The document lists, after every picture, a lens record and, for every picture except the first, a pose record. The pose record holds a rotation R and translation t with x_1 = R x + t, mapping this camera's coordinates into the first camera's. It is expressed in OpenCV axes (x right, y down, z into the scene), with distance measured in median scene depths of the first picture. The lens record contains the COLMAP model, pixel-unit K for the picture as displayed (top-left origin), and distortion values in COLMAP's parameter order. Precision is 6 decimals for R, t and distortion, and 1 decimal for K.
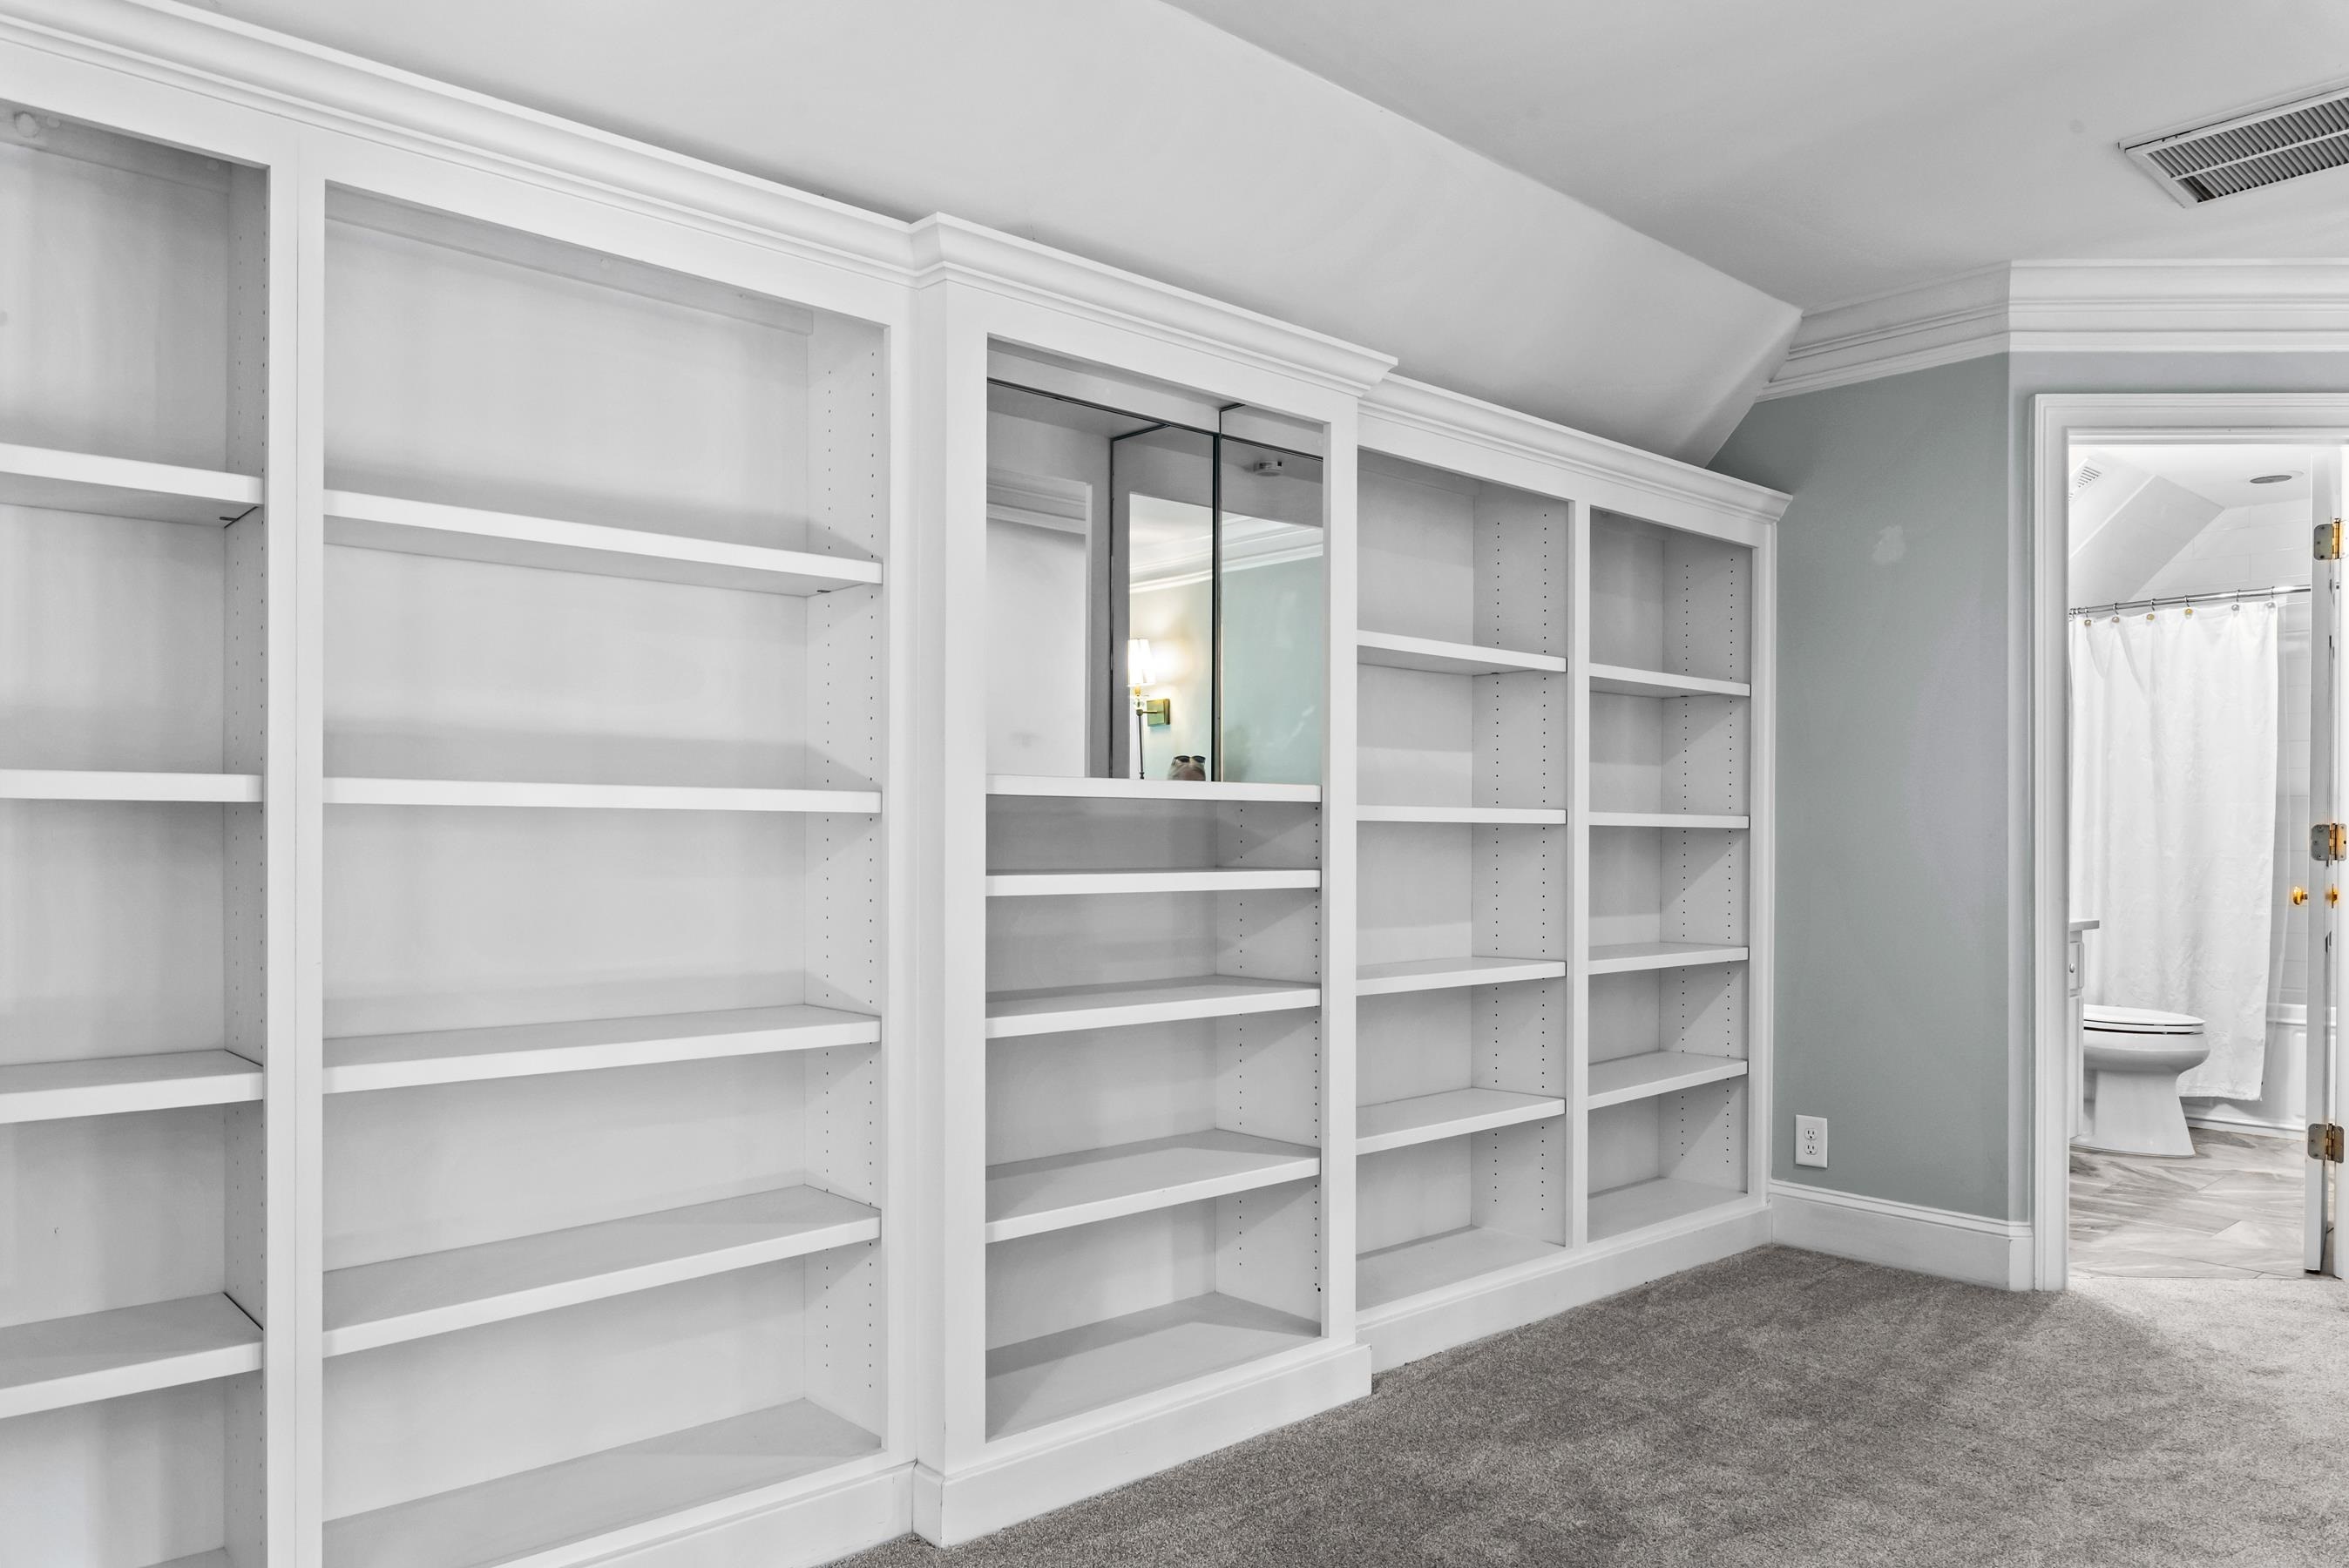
lens RADIAL K [[1595.0, 0, 1215.9], [0, 1595.0, 845.9], [0, 0, 1]] dist [0.008705, -0.015638]
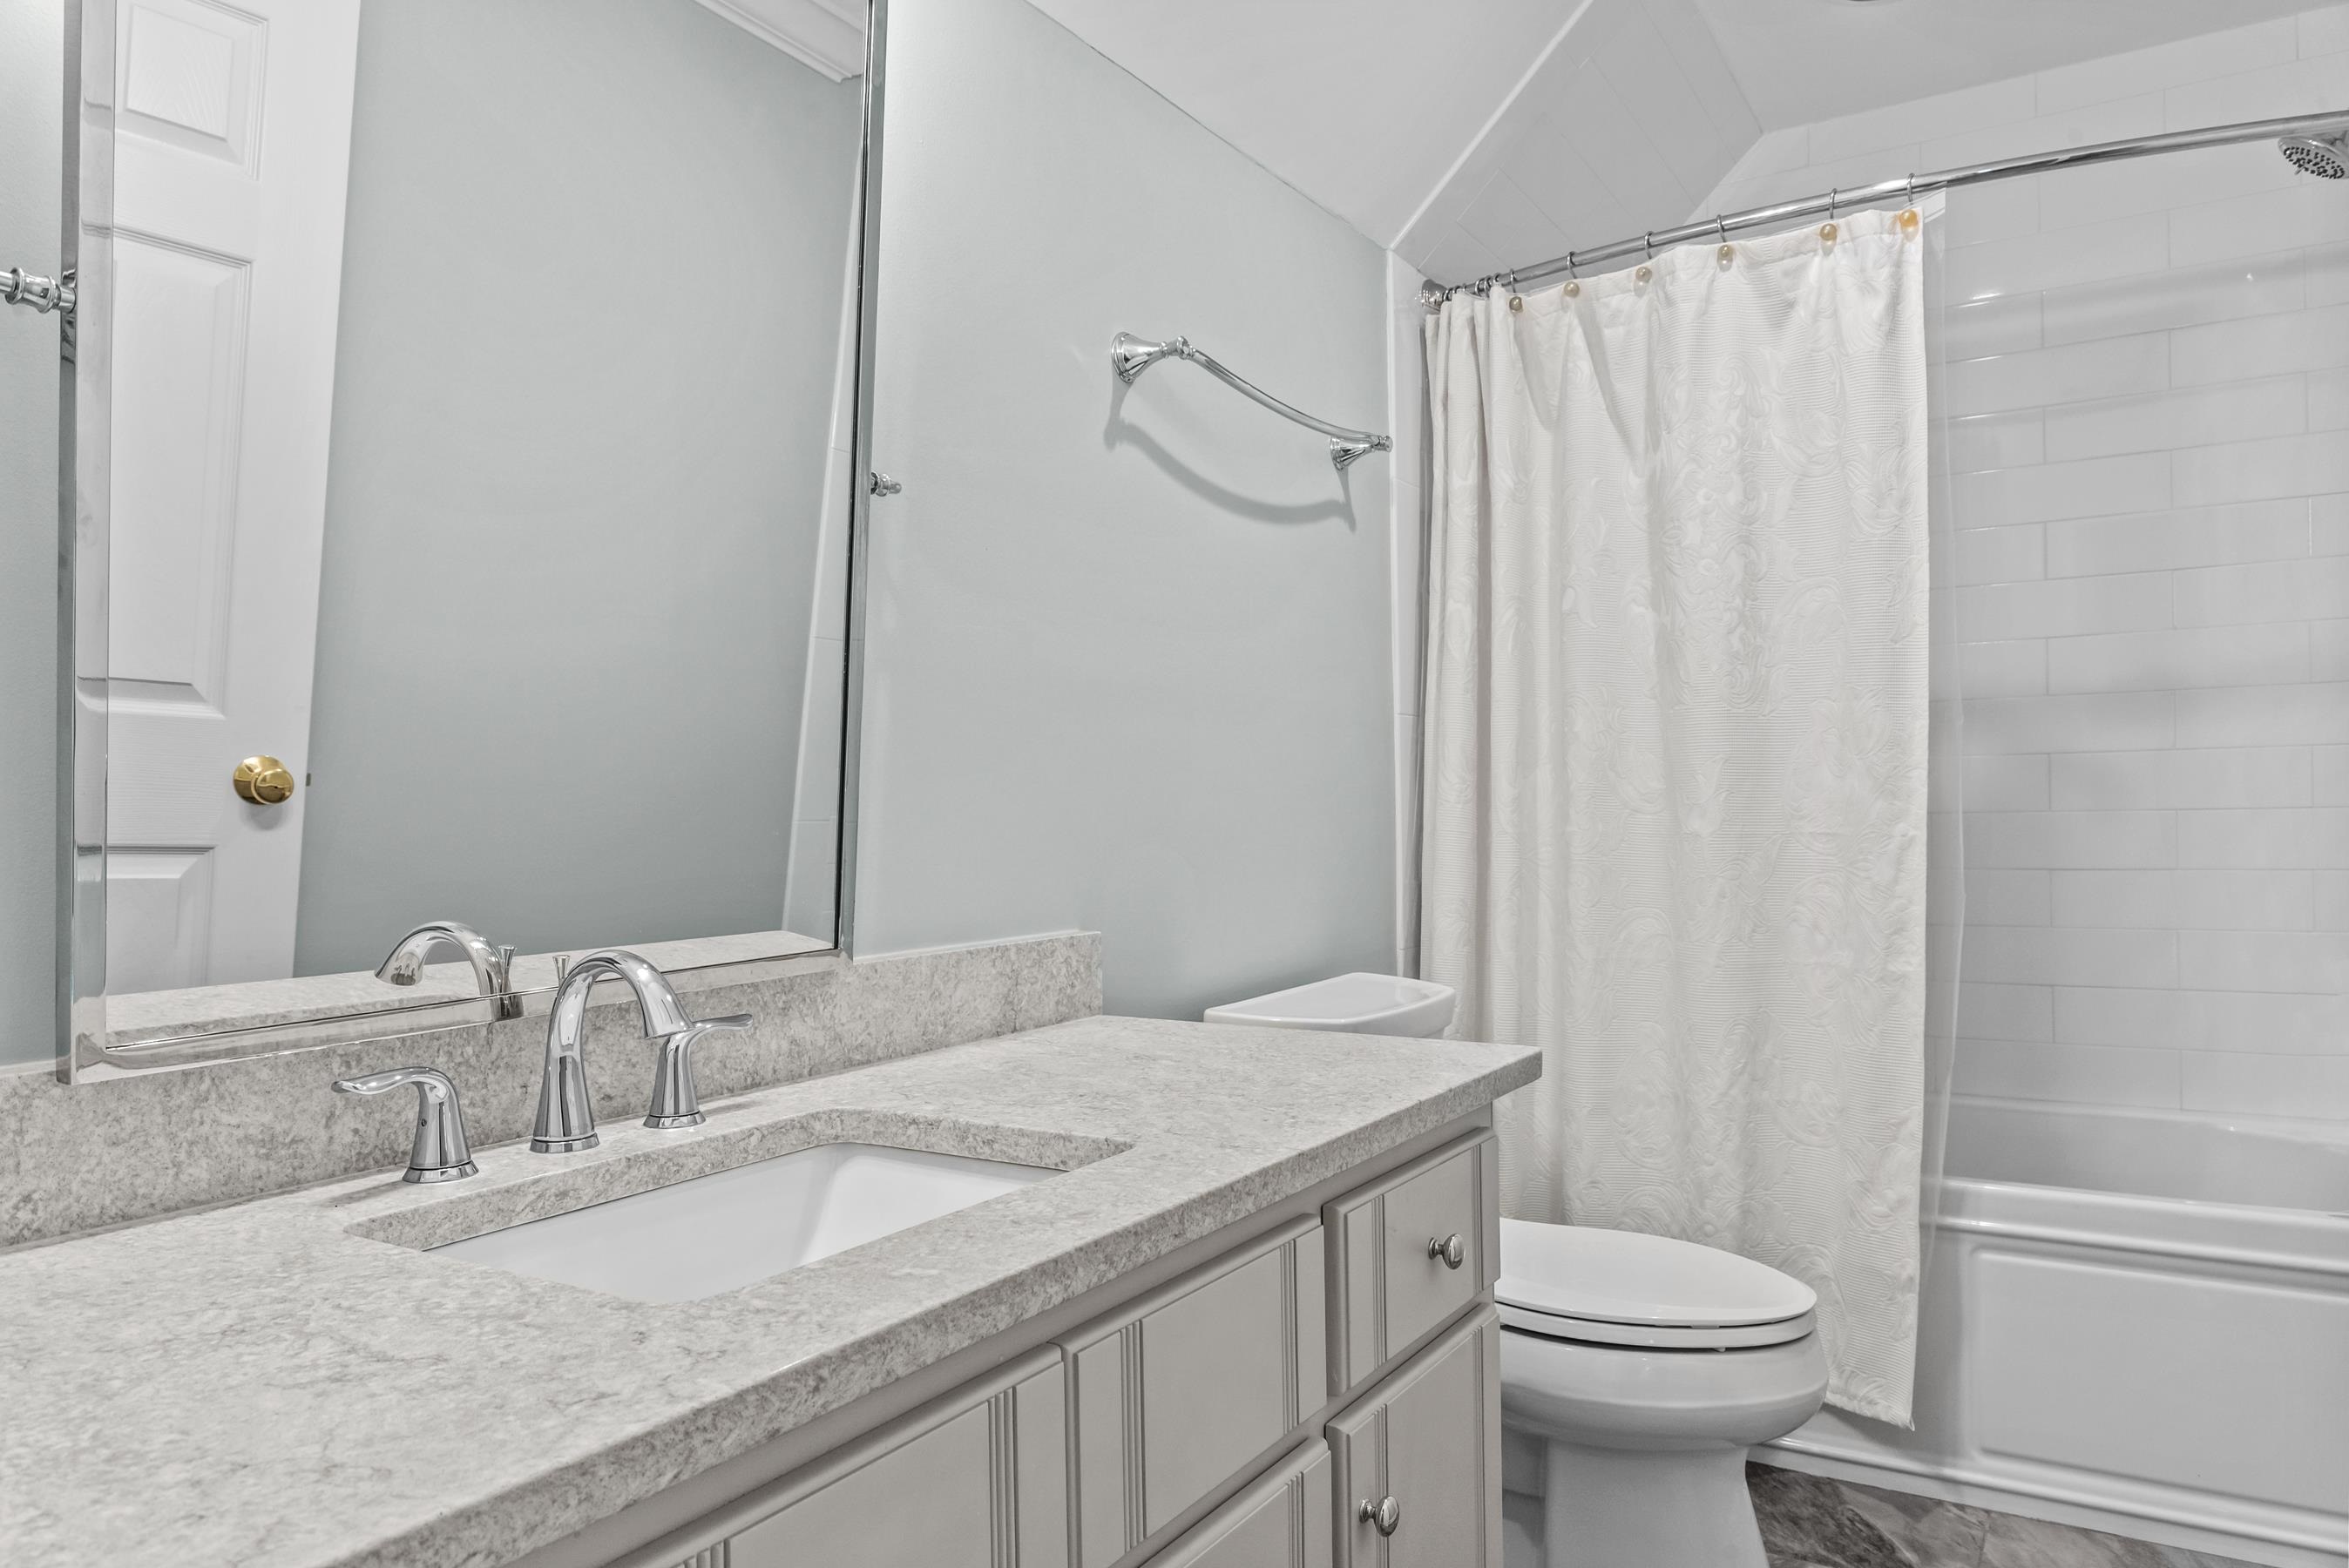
lens RADIAL K [[1595.0, 0, 1182.8], [0, 1595.0, 833.1], [0, 0, 1]] dist [0.008705, -0.015638]
pose [[0.967263, -0.024850, 0.252555, 0.536282], [0.022797, 0.999679, 0.011054, -0.001420], [-0.252749, -0.004934, 0.967519, 0.934256]]
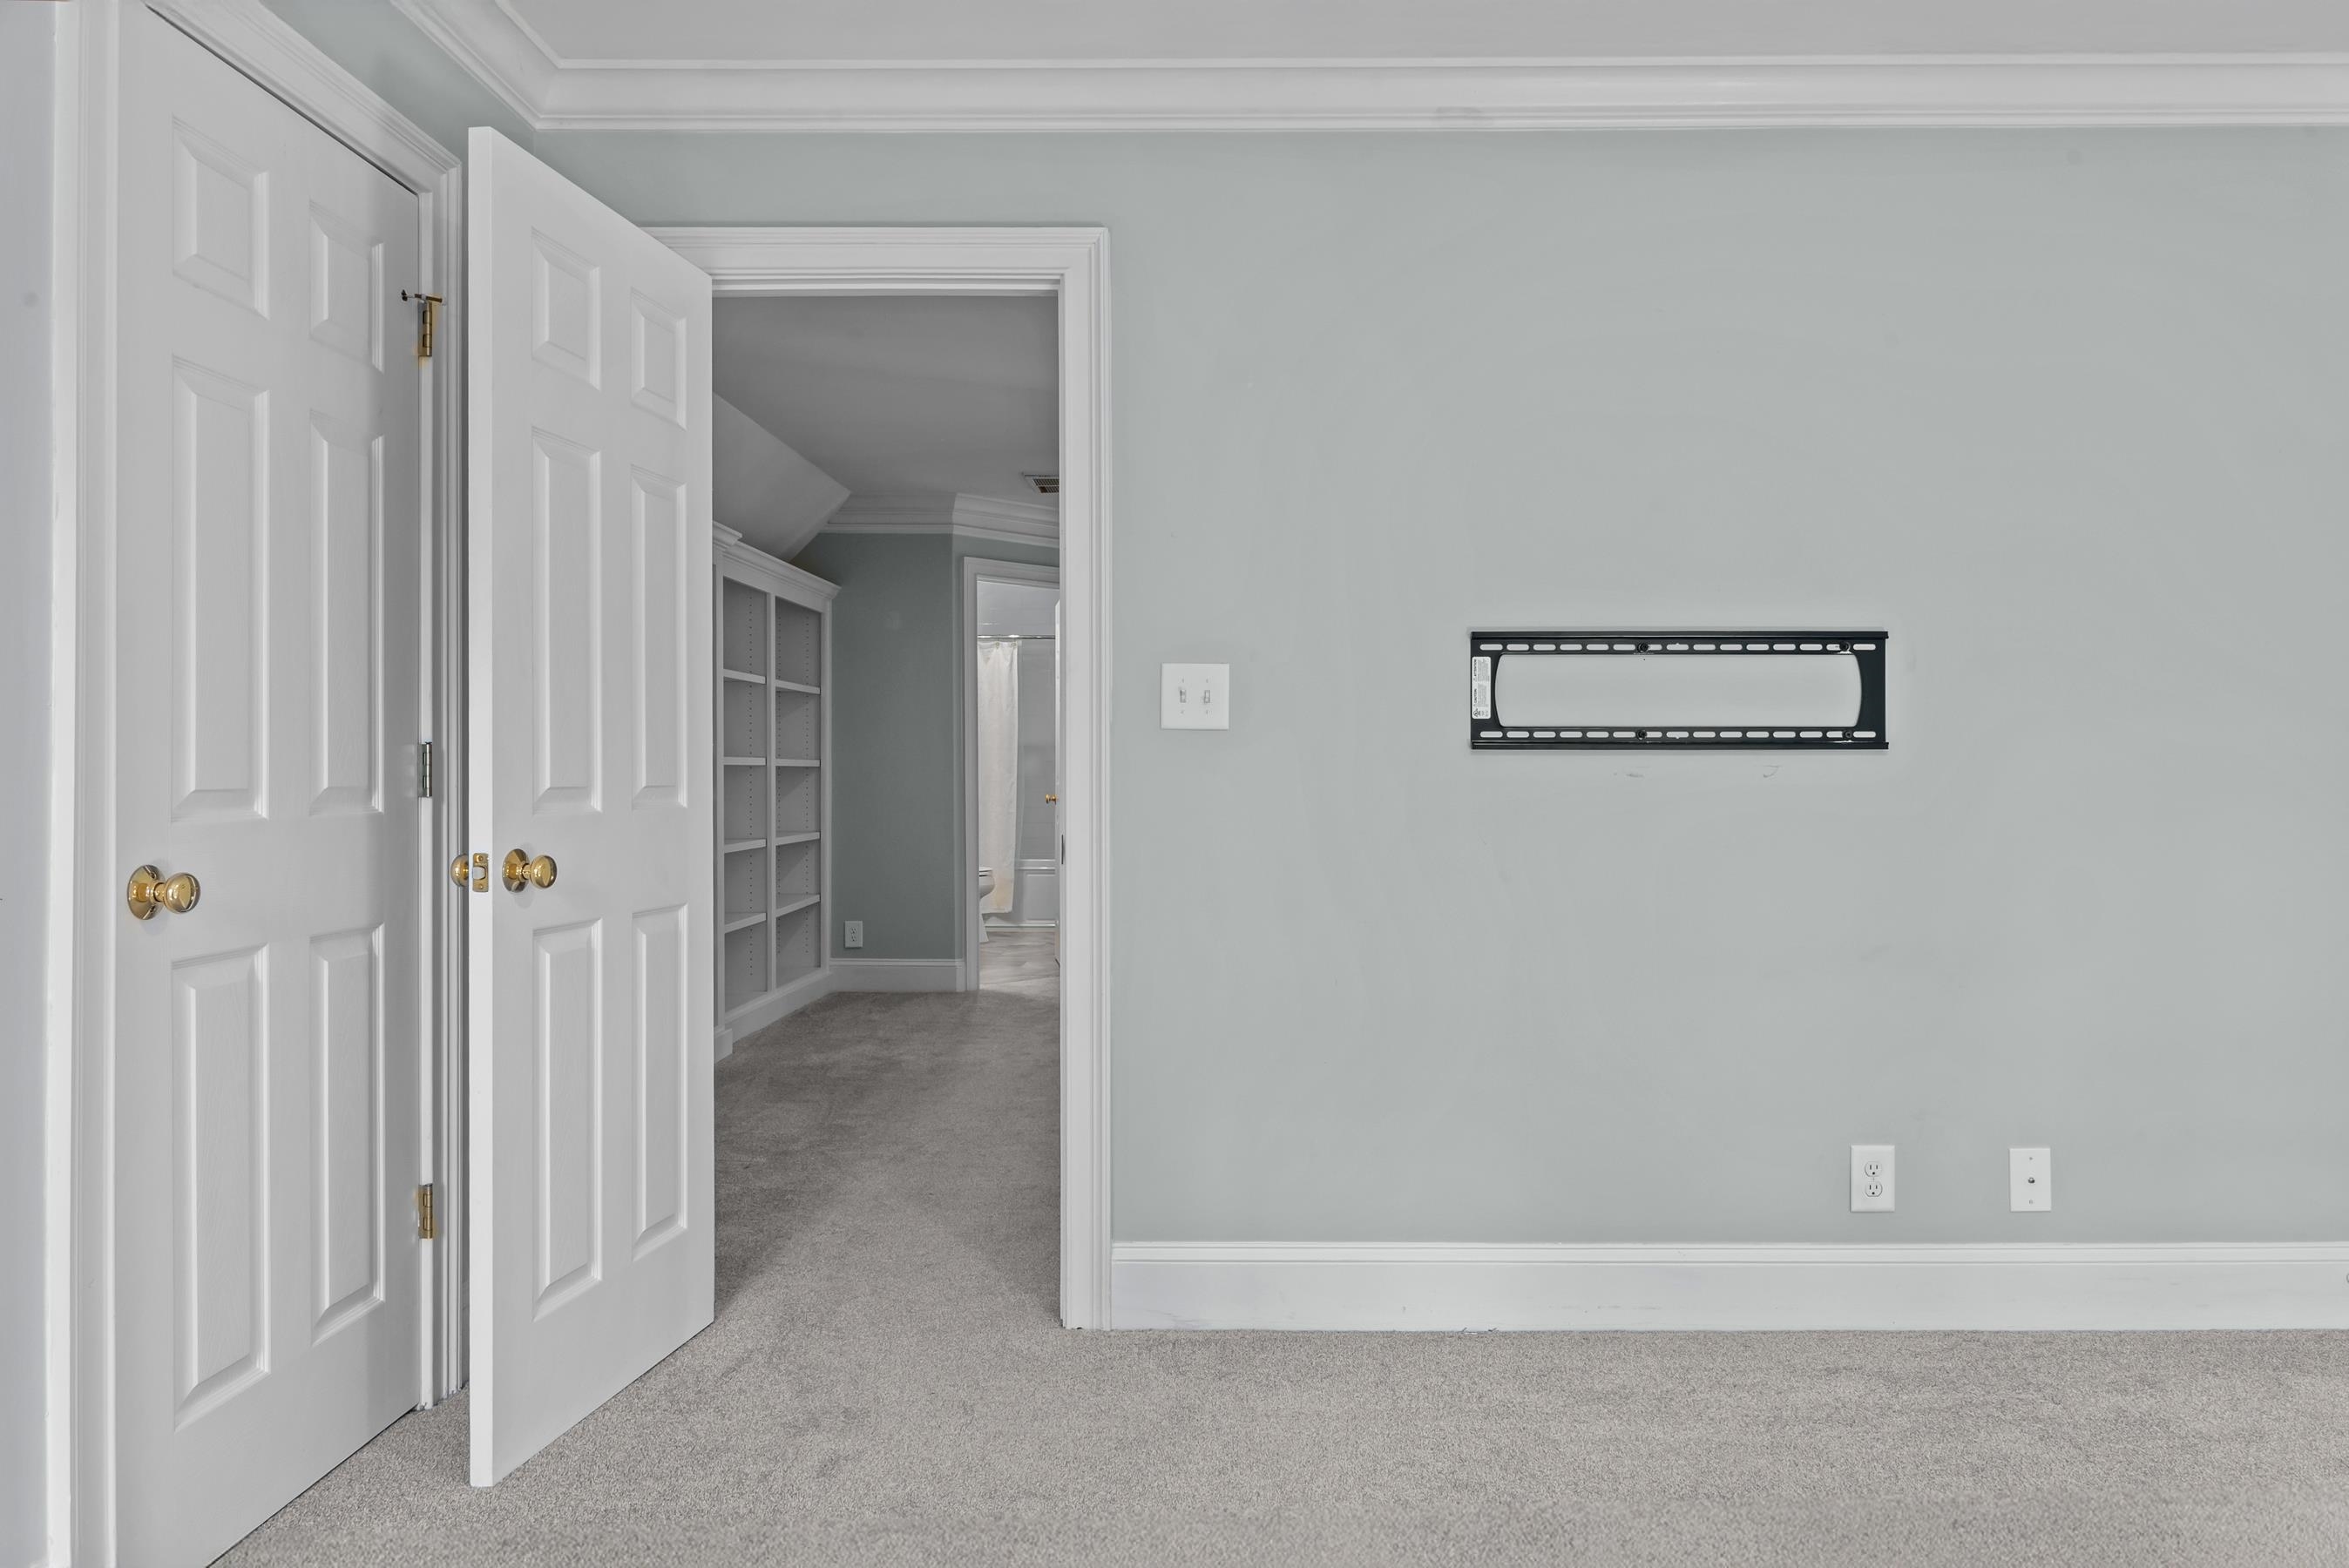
lens RADIAL K [[1595.0, 0, 1328.9], [0, 1595.0, 778.8], [0, 0, 1]] dist [0.008705, -0.015638]
pose [[0.642470, -0.008624, 0.766262, -0.757624], [0.007552, 0.999959, 0.004923, -0.001932], [-0.766274, 0.002624, 0.642509, -0.677944]]
